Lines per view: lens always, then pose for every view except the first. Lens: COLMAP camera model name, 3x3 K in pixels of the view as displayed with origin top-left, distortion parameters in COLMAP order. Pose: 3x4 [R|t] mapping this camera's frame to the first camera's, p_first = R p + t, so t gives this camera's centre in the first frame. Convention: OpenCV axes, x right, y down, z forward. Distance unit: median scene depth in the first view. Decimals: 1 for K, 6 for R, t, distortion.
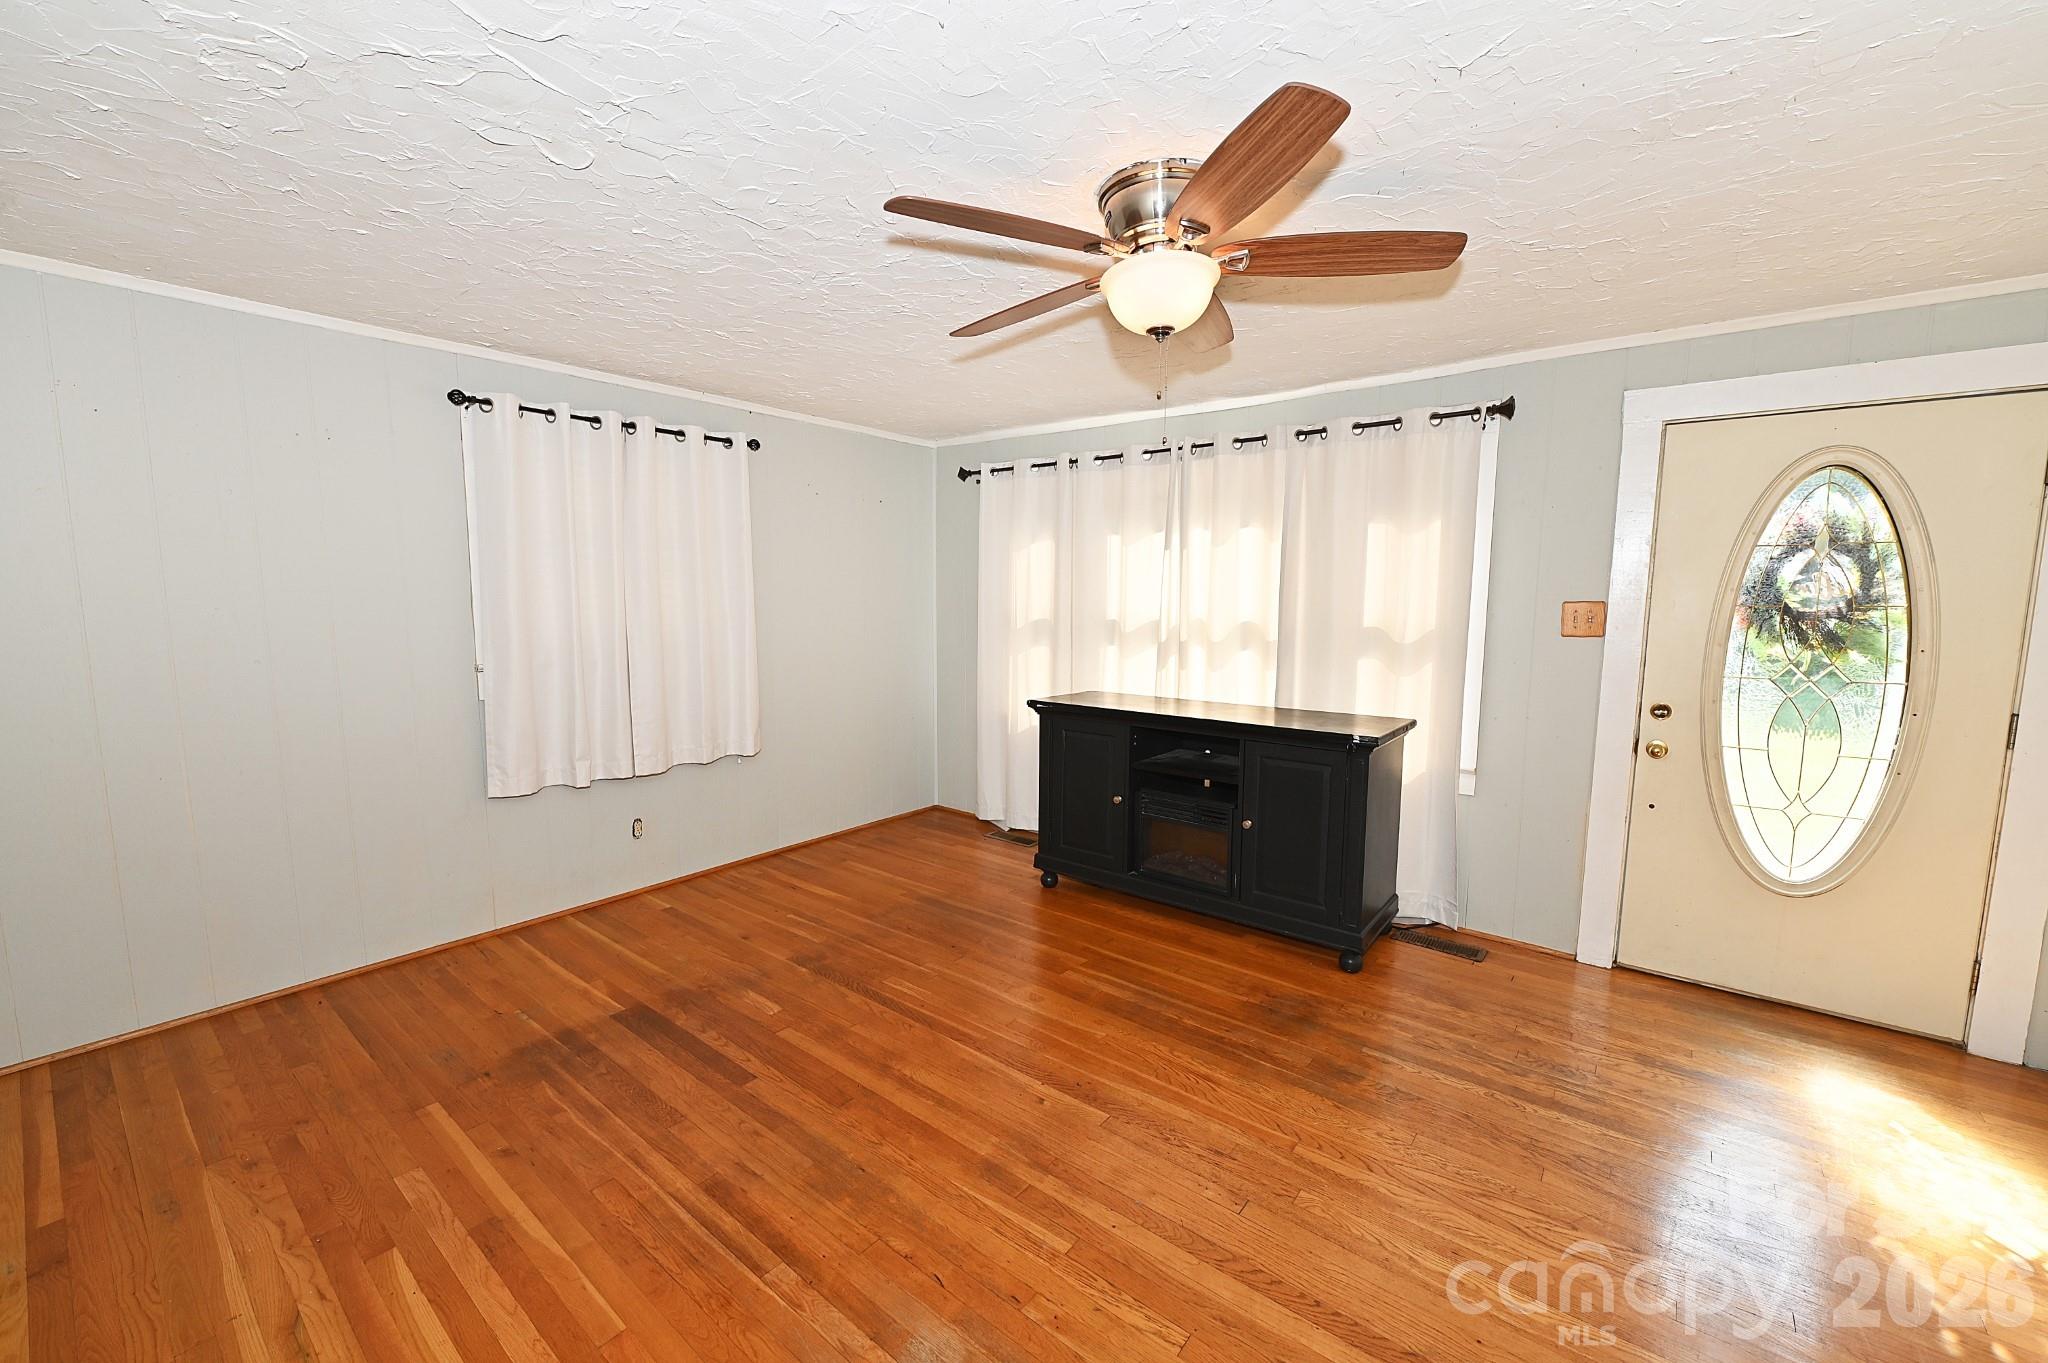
lens RADIAL K [[809.8, 0, 1018.9], [0, 809.8, 683.0], [0, 0, 1]] dist [-0.008060, -0.001027]
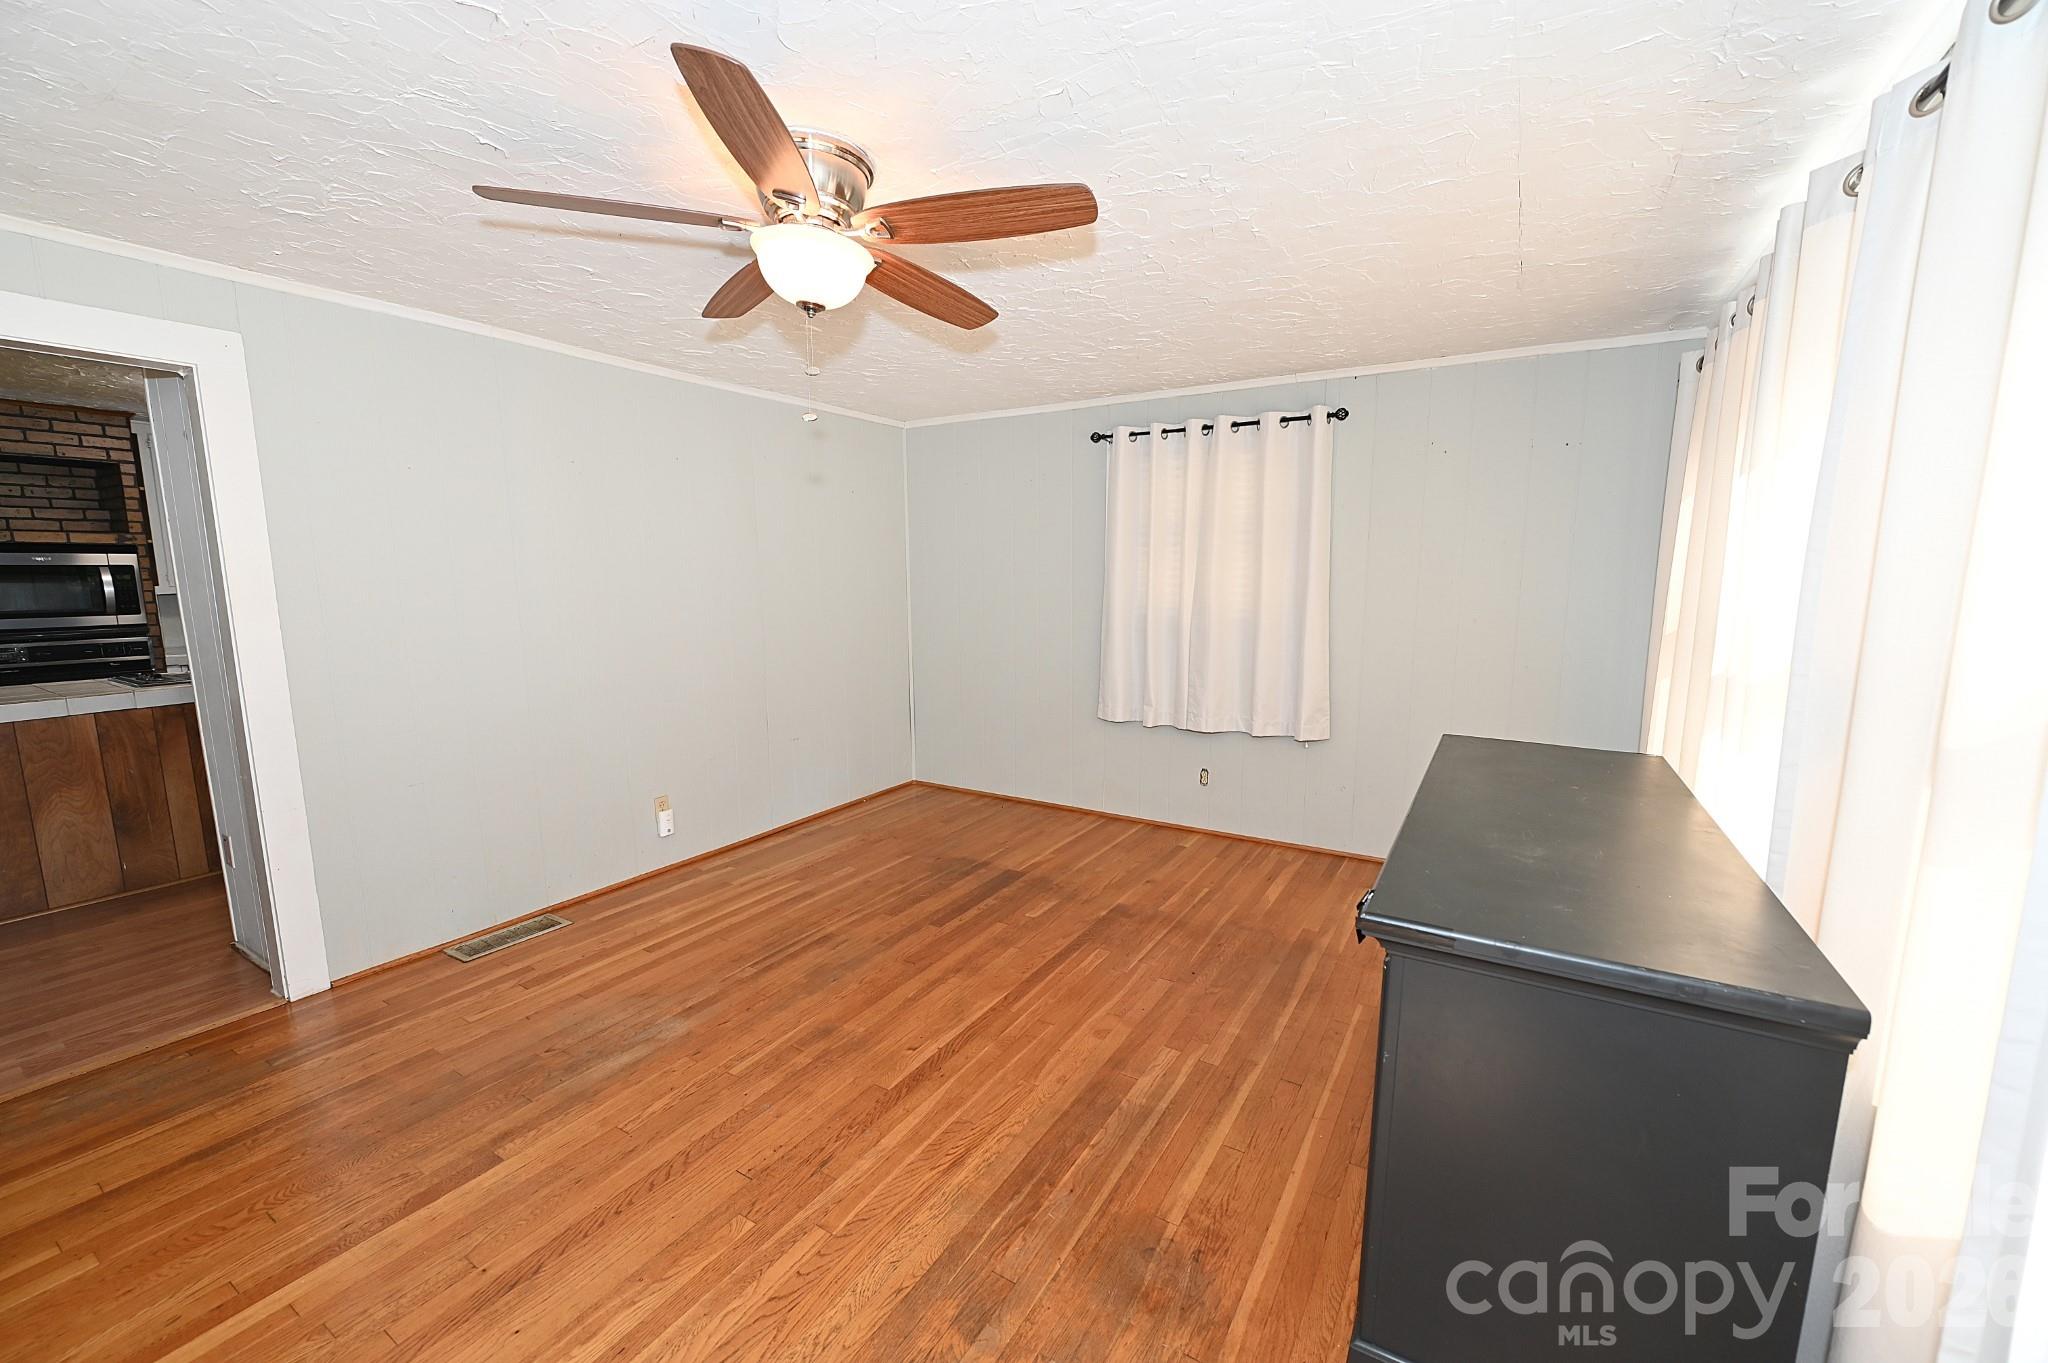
lens RADIAL K [[809.8, 0, 1037.4], [0, 809.8, 692.2], [0, 0, 1]] dist [-0.008060, -0.001027]
pose [[0.136709, 0.141072, -0.980515, 0.878694], [-0.111535, 0.985706, 0.126268, -0.085791], [0.984312, 0.092100, 0.150490, 0.817080]]
